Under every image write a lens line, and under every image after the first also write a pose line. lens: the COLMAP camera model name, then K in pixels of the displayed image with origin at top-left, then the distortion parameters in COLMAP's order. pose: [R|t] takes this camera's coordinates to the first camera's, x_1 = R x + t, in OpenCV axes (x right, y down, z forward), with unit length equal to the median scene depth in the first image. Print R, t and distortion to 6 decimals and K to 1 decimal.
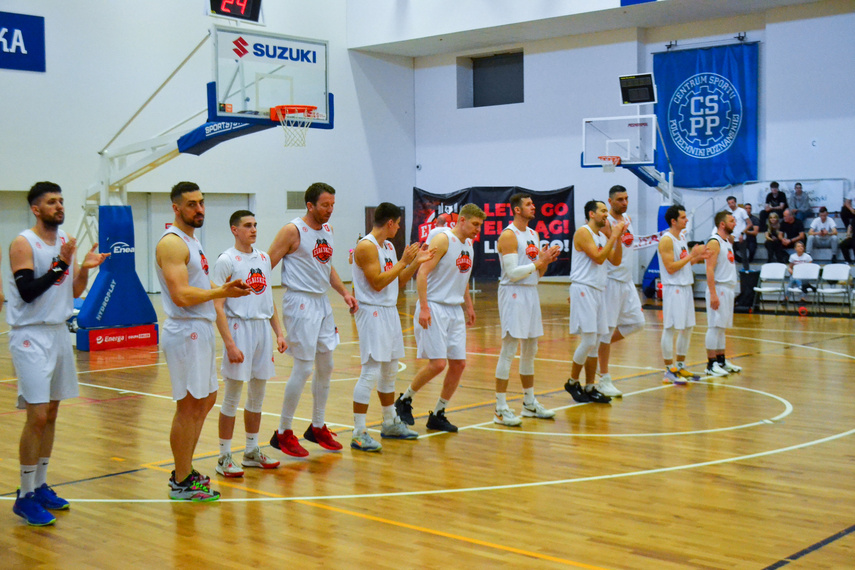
lens RADIAL K [[1185.4, 0, 427.6], [0, 1185.4, 284.4], [0, 0, 1]] dist [-0.016326, -0.058666]
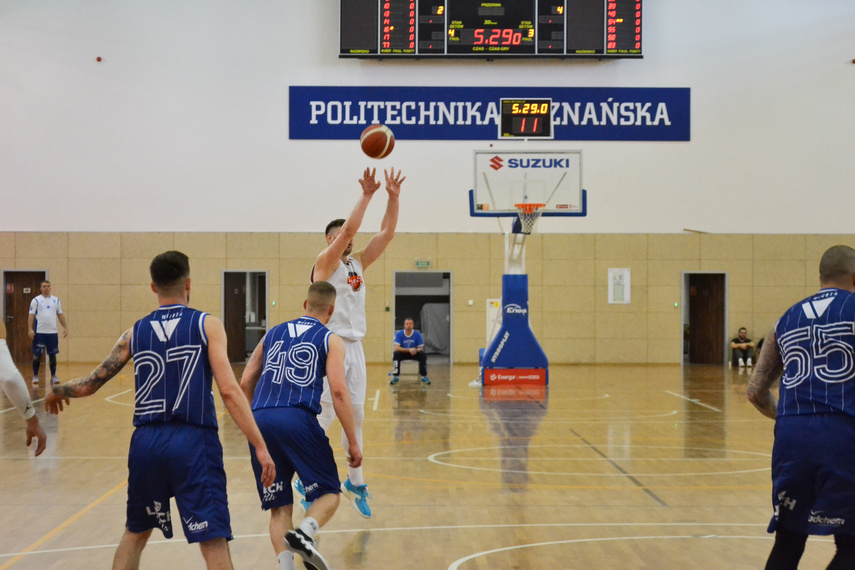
lens RADIAL K [[2015.4, 0, 425.6], [0, 2015.4, 284.8], [0, 0, 1]] dist [0.014777, 0.172155]
pose [[0.688469, 0.002563, -0.725262, 1.431125], [-0.041522, 0.998493, -0.035888, 0.031161], [0.724077, 0.054822, 0.687537, -0.657164]]
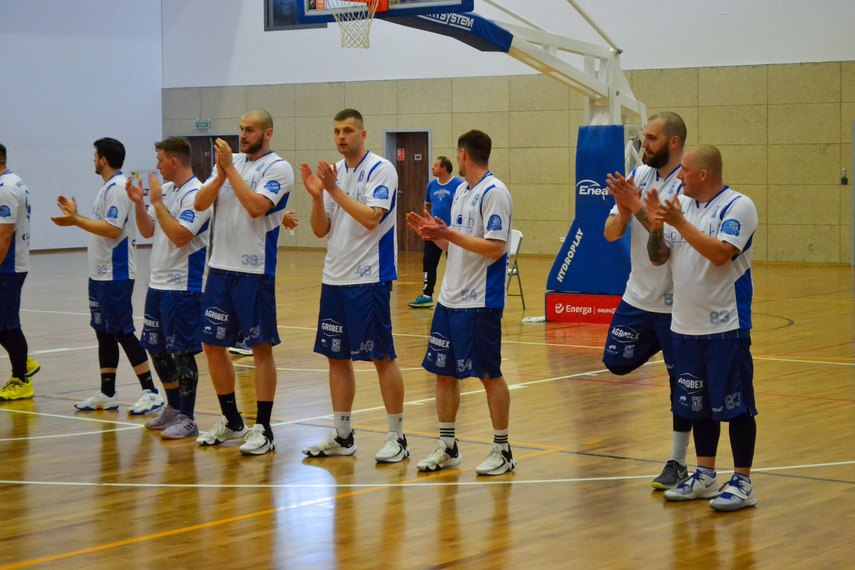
lens RADIAL K [[1958.6, 0, 413.7], [0, 1958.6, 284.7], [0, 0, 1]] dist [-0.004882, 0.289870]
pose [[0.070028, 0.068564, -0.995186, 1.042053], [-0.041414, 0.996975, 0.065773, -0.049871], [0.996685, 0.036608, 0.072656, 0.912193]]
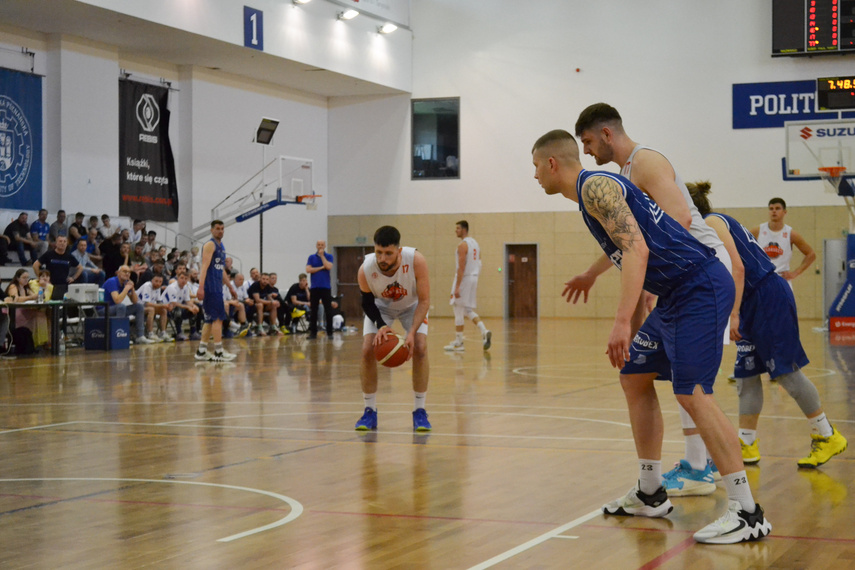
lens RADIAL K [[1640.5, 0, 427.0], [0, 1640.5, 282.9], [0, 0, 1]] dist [0.016959, -0.055007]
pose [[0.354692, 0.002175, -0.934981, 1.635171], [-0.045444, 0.998856, -0.014915, 0.054750], [0.933878, 0.047780, 0.354385, -0.240532]]
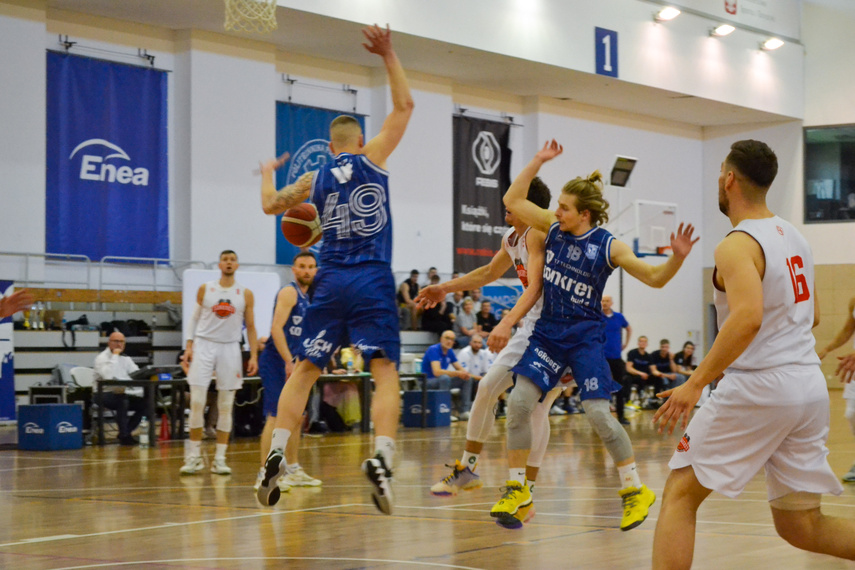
lens RADIAL K [[2015.4, 0, 425.6], [0, 2015.4, 284.8], [0, 0, 1]] dist [0.014777, 0.172155]
pose [[0.148098, -0.027119, -0.988601, 1.773606], [-0.045506, 0.998378, -0.034204, 0.045770], [0.987925, 0.050052, 0.146624, -0.223307]]
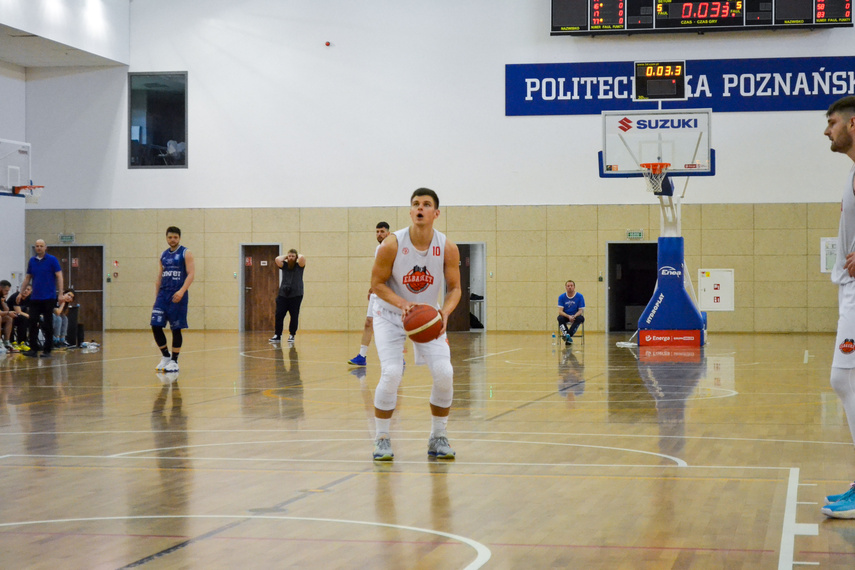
lens RADIAL K [[1944.2, 0, 424.1], [0, 1944.2, 282.8], [0, 0, 1]] dist [0.020882, 0.085113]
pose [[0.523079, 0.000567, -0.852284, 1.617727], [-0.044262, 0.998668, -0.026500, 0.059770], [0.851134, 0.051585, 0.522407, -0.399636]]
